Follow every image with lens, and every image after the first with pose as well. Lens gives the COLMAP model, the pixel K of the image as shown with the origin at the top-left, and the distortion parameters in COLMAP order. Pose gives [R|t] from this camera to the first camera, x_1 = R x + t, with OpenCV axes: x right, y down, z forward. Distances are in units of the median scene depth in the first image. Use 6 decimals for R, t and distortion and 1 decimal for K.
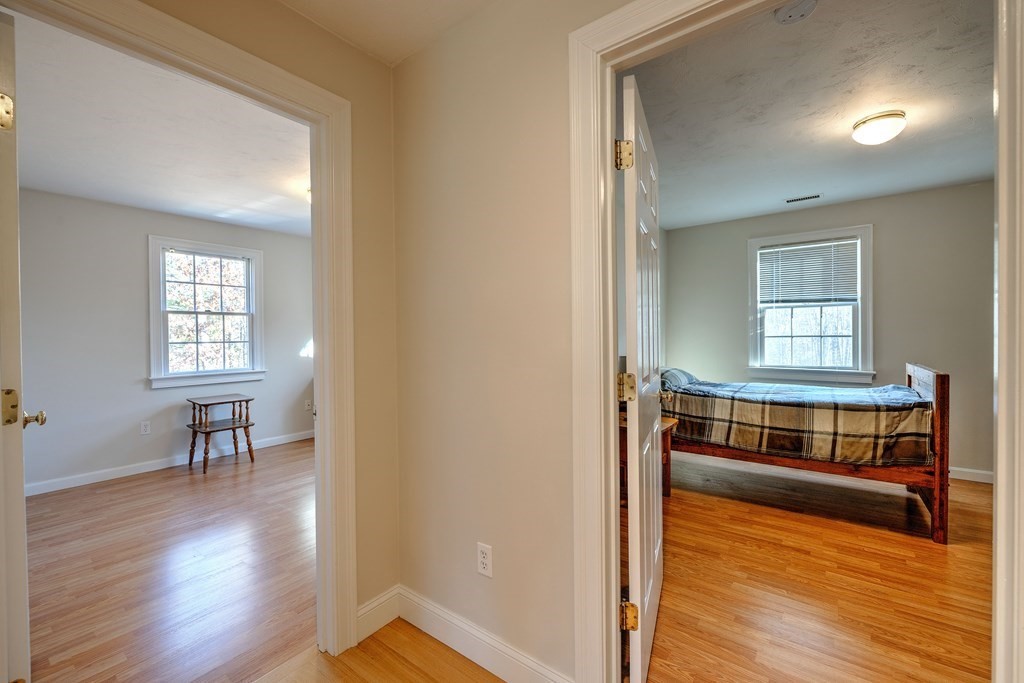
lens RADIAL K [[418.5, 0, 520.4], [0, 418.5, 330.2], [0, 0, 1]] dist [0.002573, 0.000116]
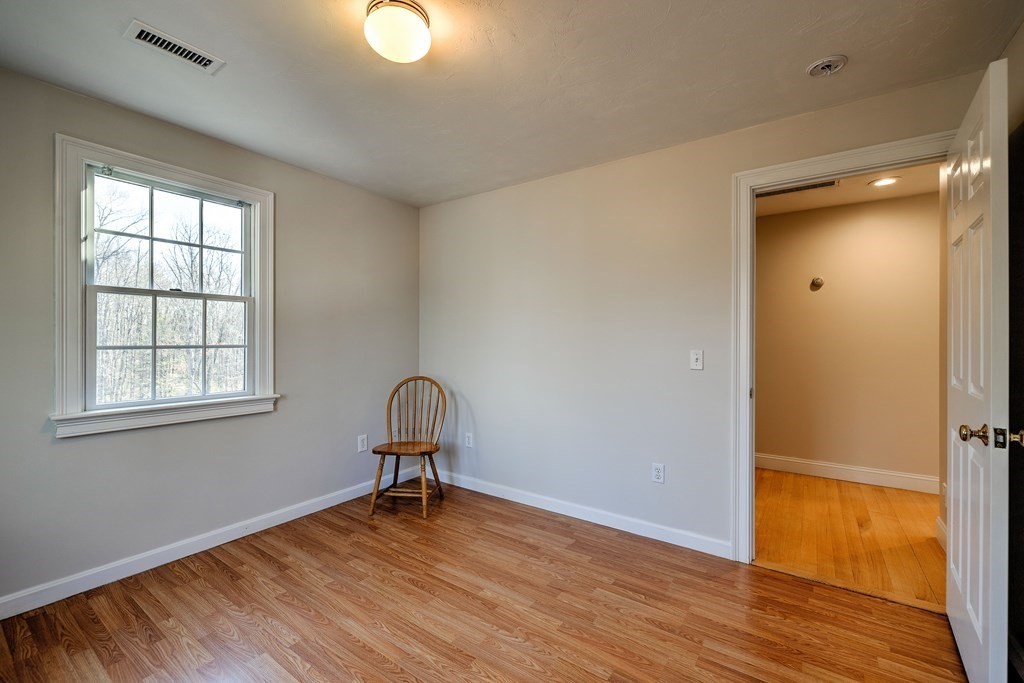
lens RADIAL K [[418.5, 0, 513.7], [0, 418.5, 345.7], [0, 0, 1]] dist [0.002573, 0.000116]
pose [[0.999703, 0.019841, 0.014119, -0.295658], [-0.019987, 0.999747, 0.010274, 0.012763], [-0.013912, -0.010553, 0.999848, 0.426619]]
